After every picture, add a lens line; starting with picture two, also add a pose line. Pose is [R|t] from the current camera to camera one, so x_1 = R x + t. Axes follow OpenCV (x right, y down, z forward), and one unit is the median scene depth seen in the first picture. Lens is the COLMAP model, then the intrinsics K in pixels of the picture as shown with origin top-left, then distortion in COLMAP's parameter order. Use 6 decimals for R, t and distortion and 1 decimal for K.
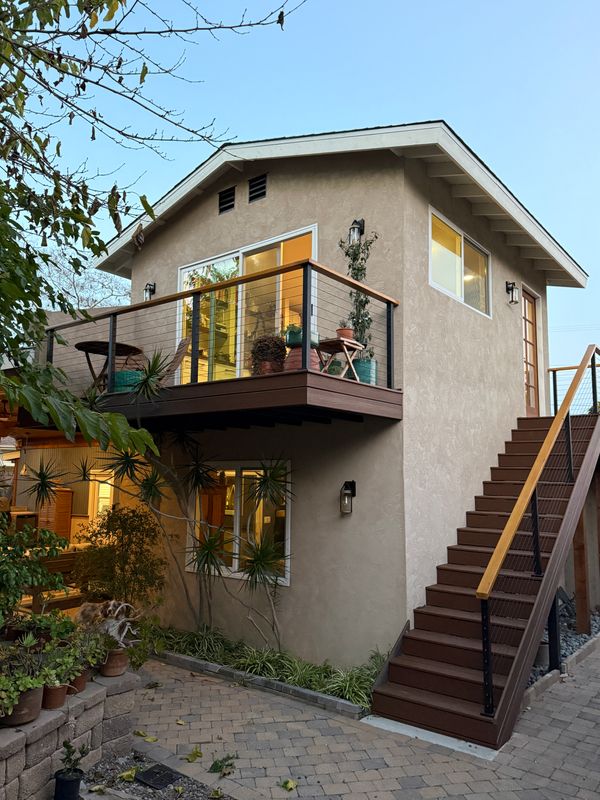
lens RADIAL K [[596.4, 0, 300.7], [0, 596.4, 400.0], [0, 0, 1]] dist [0.043286, -0.005743]
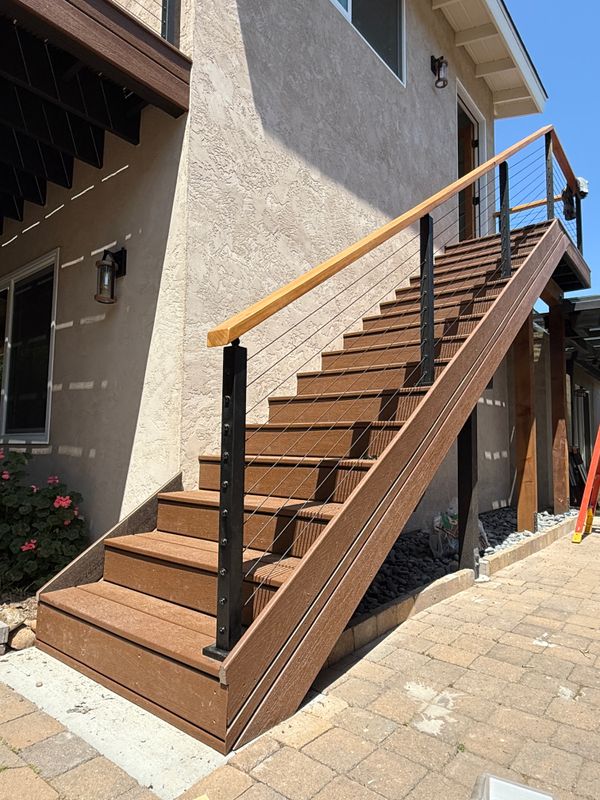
lens RADIAL K [[506.0, 0, 298.3], [0, 506.0, 399.2], [0, 0, 1]] dist [-0.001010, 0.000716]
pose [[0.999910, 0.000552, -0.013415, 0.251185], [-0.000069, 0.999354, 0.035938, 0.251975], [0.013426, -0.035934, 0.999264, 0.497006]]
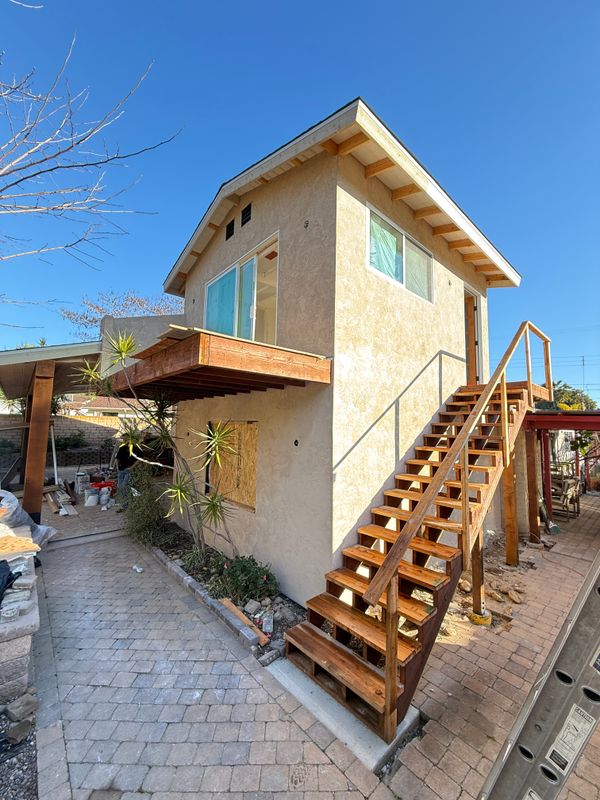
lens RADIAL K [[317.6, 0, 303.7], [0, 317.6, 397.9], [0, 0, 1]] dist [-0.001501, 0.000079]
pose [[0.986464, -0.012585, -0.163497, 0.194248], [0.019197, 0.999058, 0.038921, 0.033019], [0.162853, -0.041533, 0.985776, 0.364565]]
